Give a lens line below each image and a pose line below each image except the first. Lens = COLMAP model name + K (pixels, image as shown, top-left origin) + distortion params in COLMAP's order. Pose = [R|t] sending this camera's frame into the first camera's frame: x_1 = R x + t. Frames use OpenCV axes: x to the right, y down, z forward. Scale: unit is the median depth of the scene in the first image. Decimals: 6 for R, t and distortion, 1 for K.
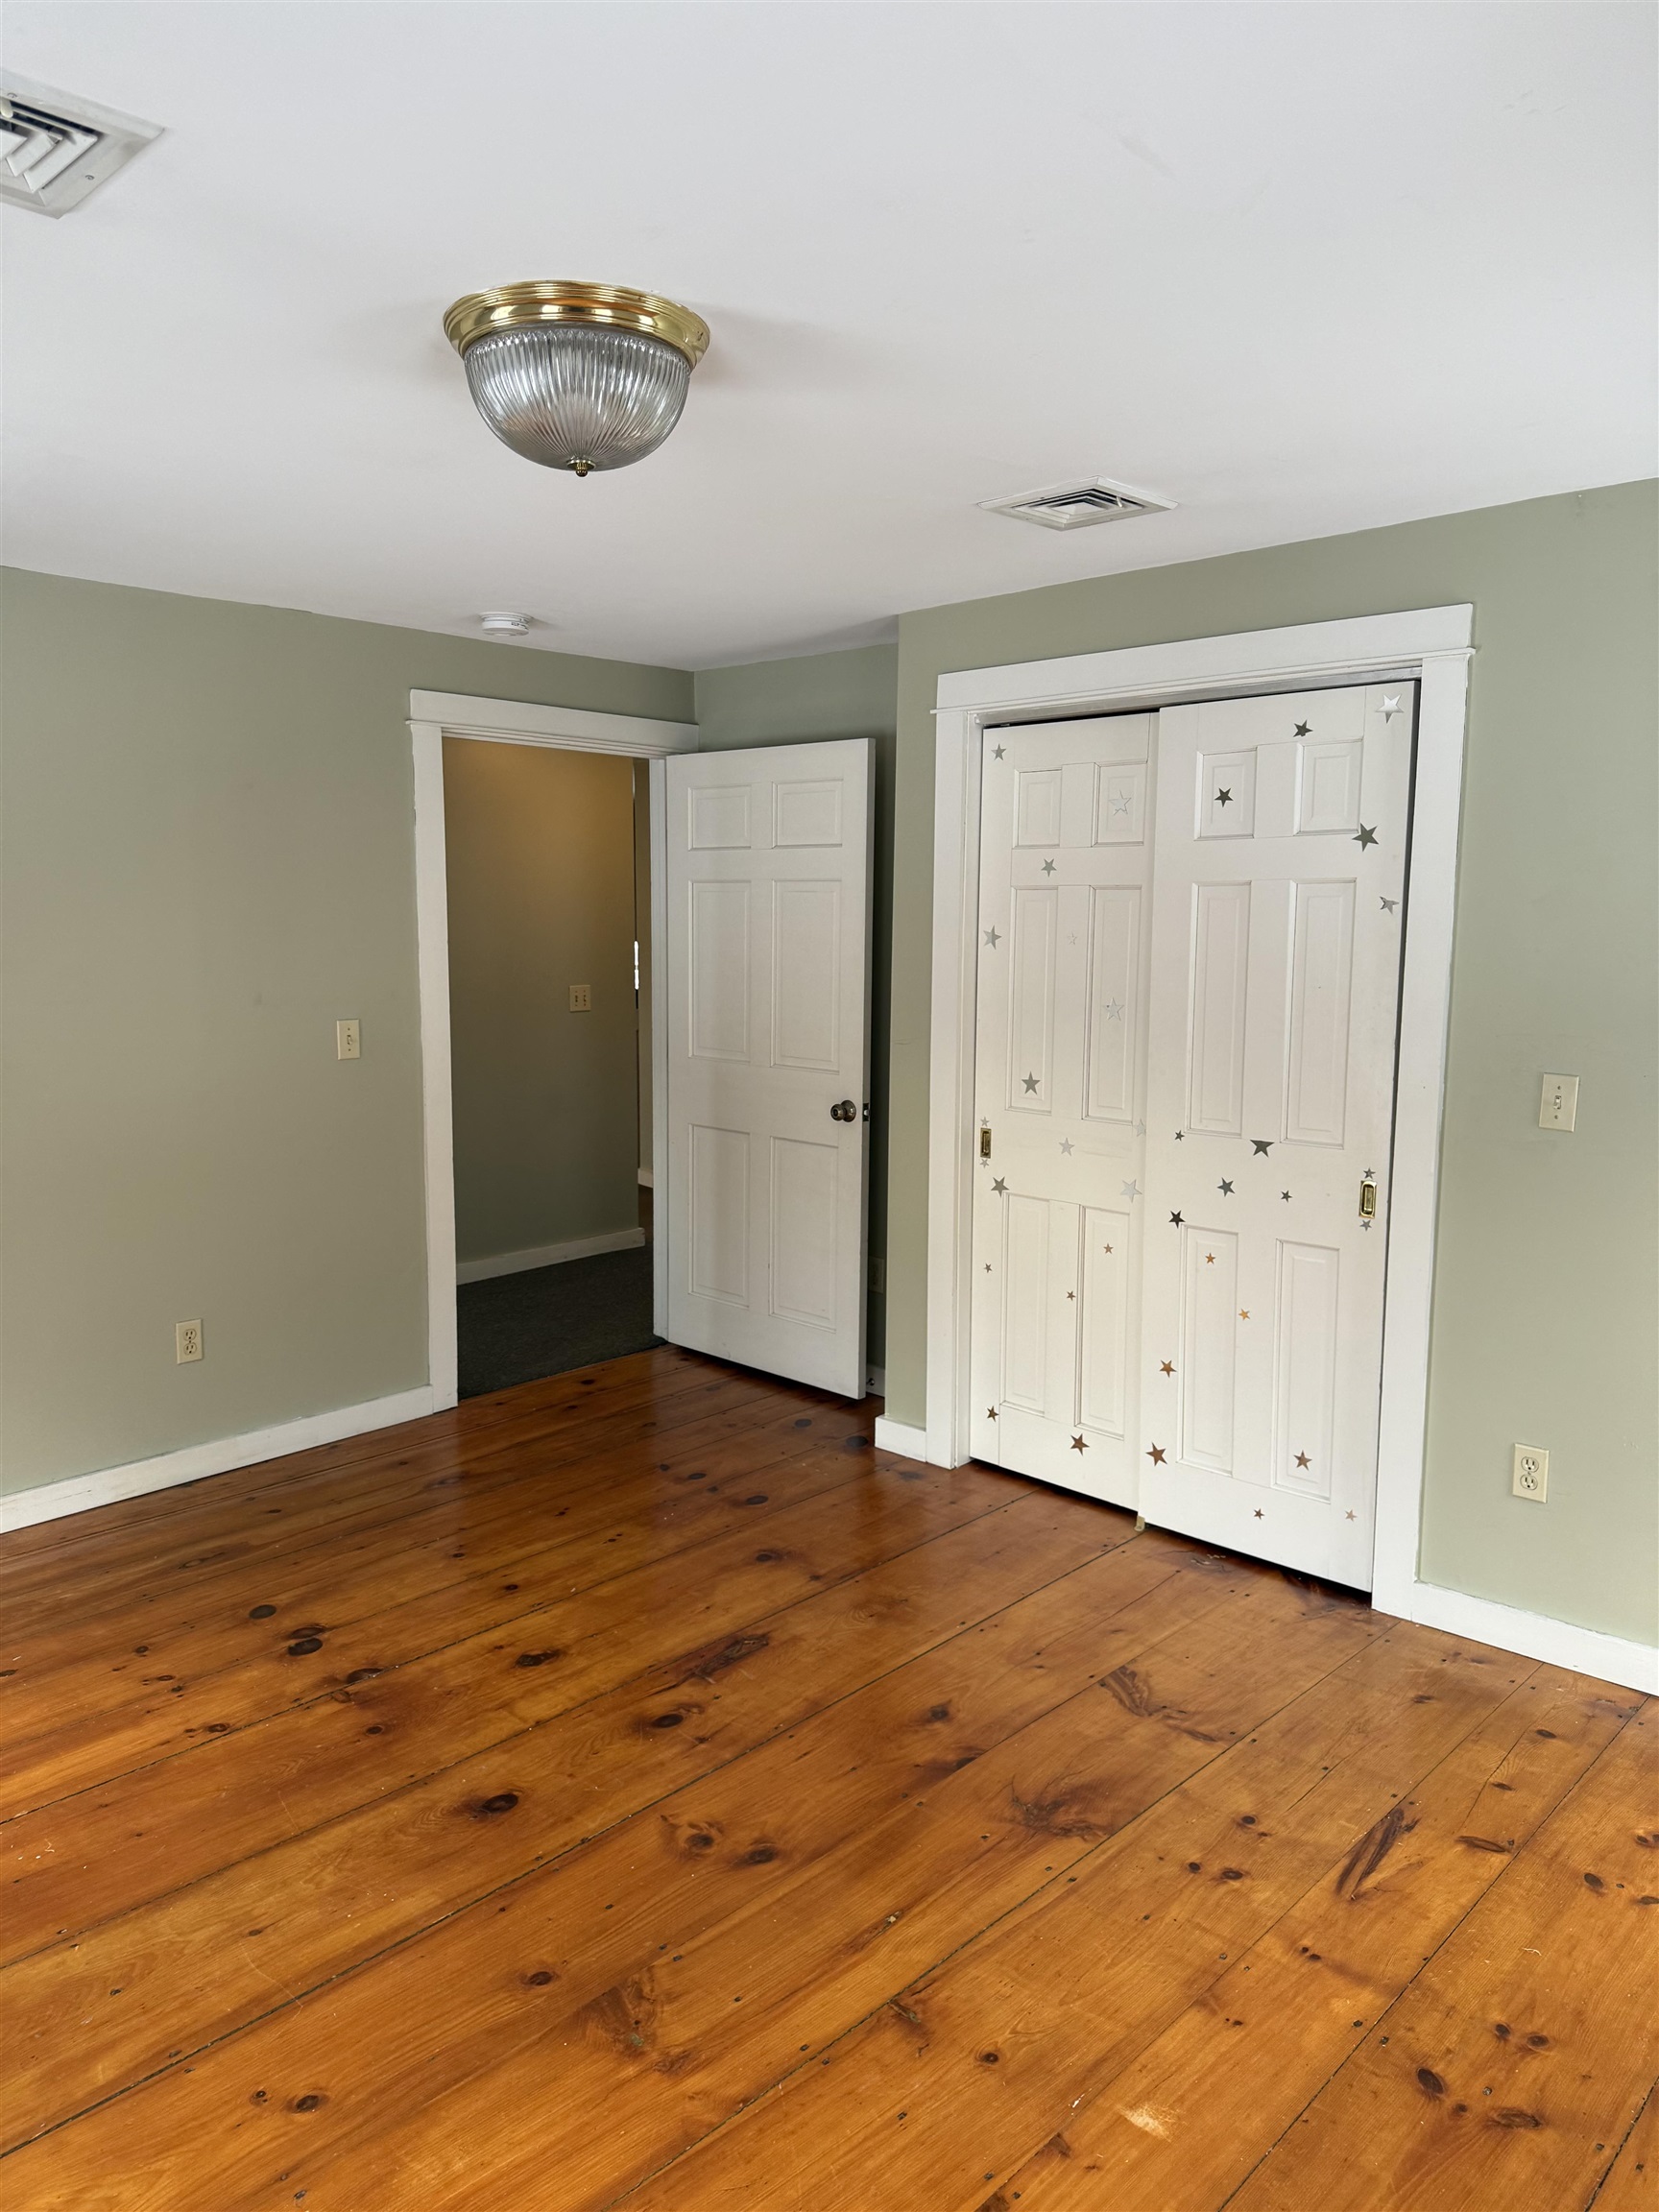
lens RADIAL K [[1557.8, 0, 829.3], [0, 1557.8, 1092.3], [0, 0, 1]] dist [0.101155, -0.112405]
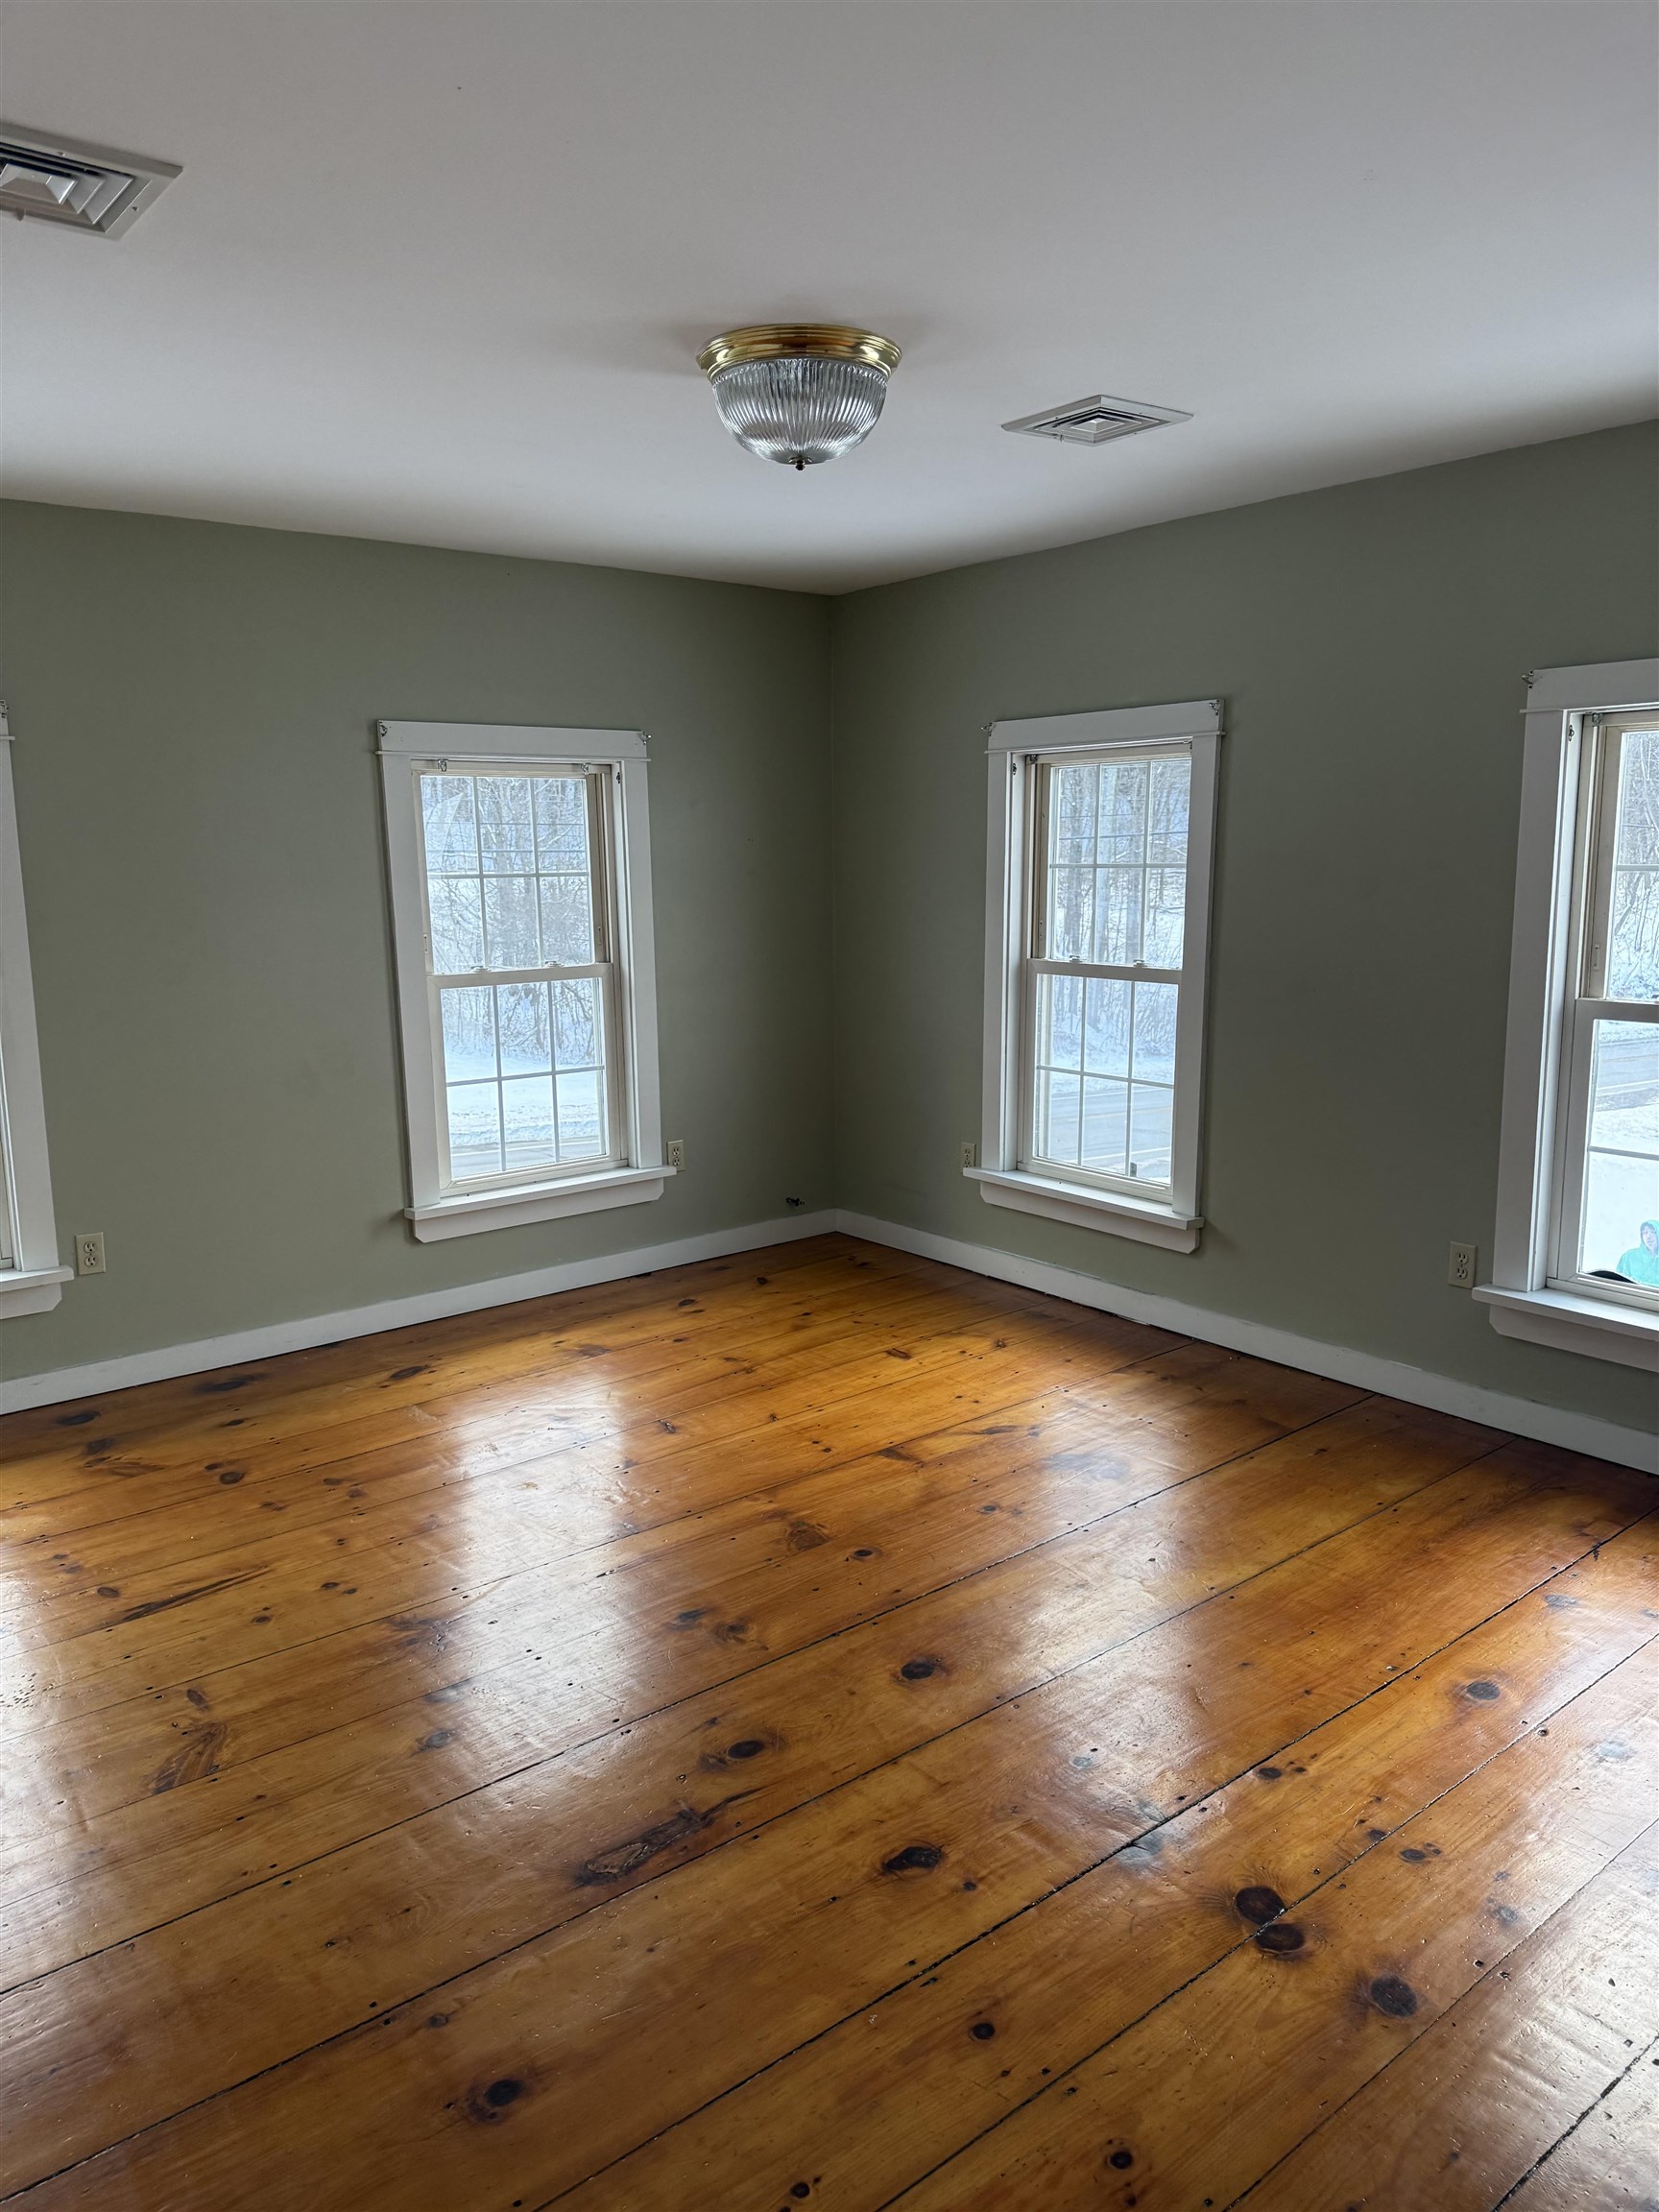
lens RADIAL K [[1566.1, 0, 833.6], [0, 1566.1, 1162.4], [0, 0, 1]] dist [0.187483, -0.117861]
pose [[-0.990890, -0.015674, 0.133758, -0.244657], [0.027686, 0.948280, 0.316226, -0.174165], [-0.131796, 0.317048, -0.939207, 1.601178]]
